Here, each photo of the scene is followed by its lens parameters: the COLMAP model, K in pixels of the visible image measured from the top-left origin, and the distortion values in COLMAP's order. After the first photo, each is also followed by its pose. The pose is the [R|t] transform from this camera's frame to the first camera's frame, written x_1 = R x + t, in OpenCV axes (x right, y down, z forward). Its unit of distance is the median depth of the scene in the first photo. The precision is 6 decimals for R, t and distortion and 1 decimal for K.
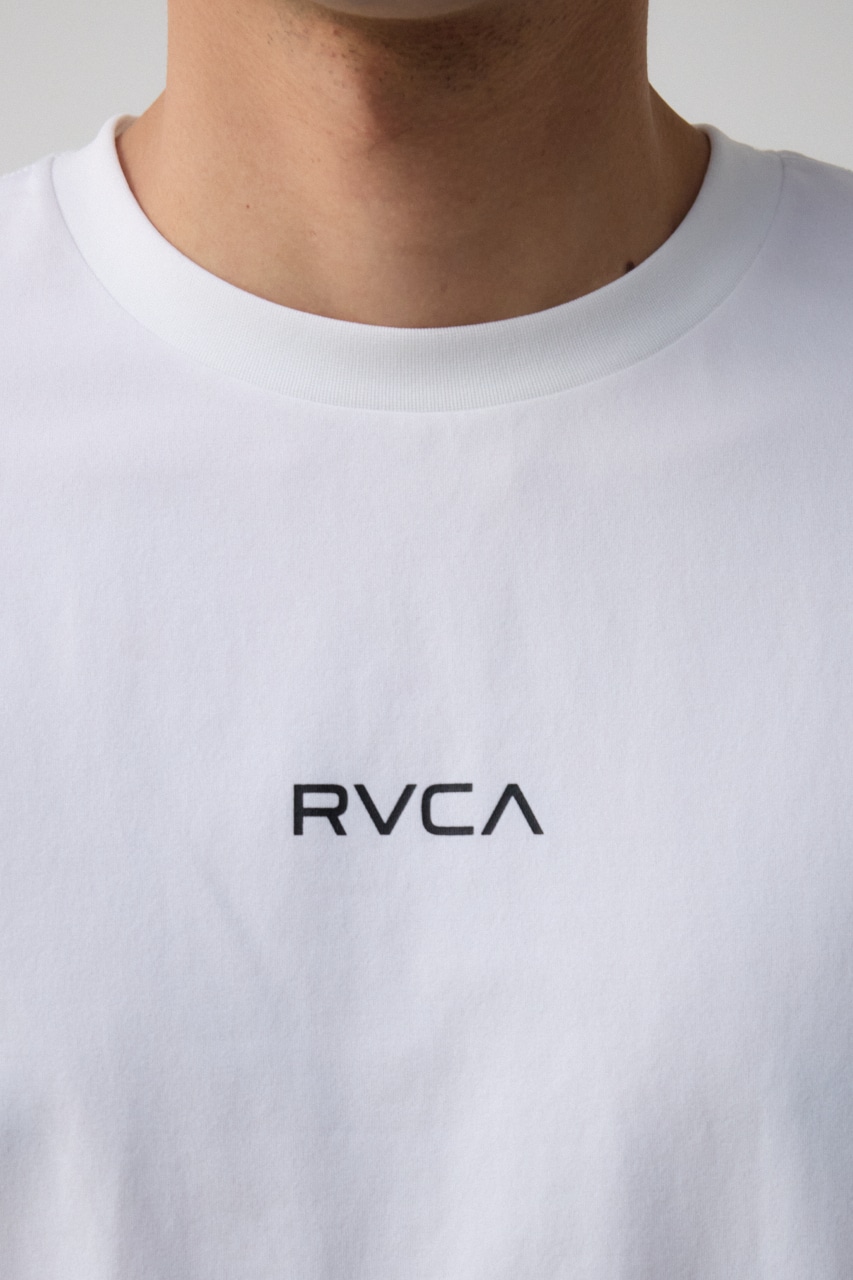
lens RADIAL K [[2603.2, 0, 426.5], [0, 2603.2, 640.0], [0, 0, 1]] dist [0.282581, -0.052418]
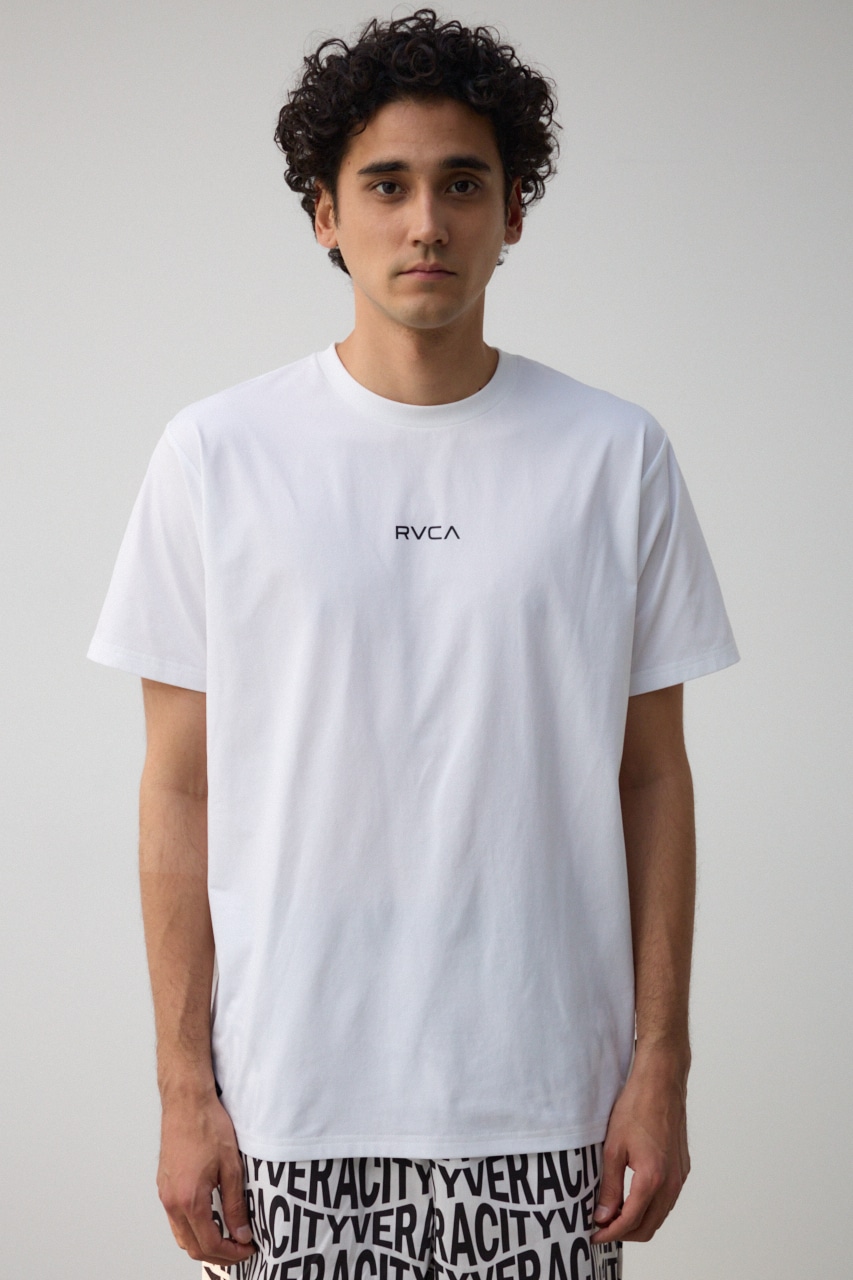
lens RADIAL K [[2603.2, 0, 426.5], [0, 2603.2, 640.0], [0, 0, 1]] dist [0.282581, -0.052418]
pose [[0.988412, -0.003870, 0.151745, -0.586483], [-0.003739, 0.998751, 0.049825, 0.031529], [-0.151748, -0.049815, 0.987163, -2.791766]]
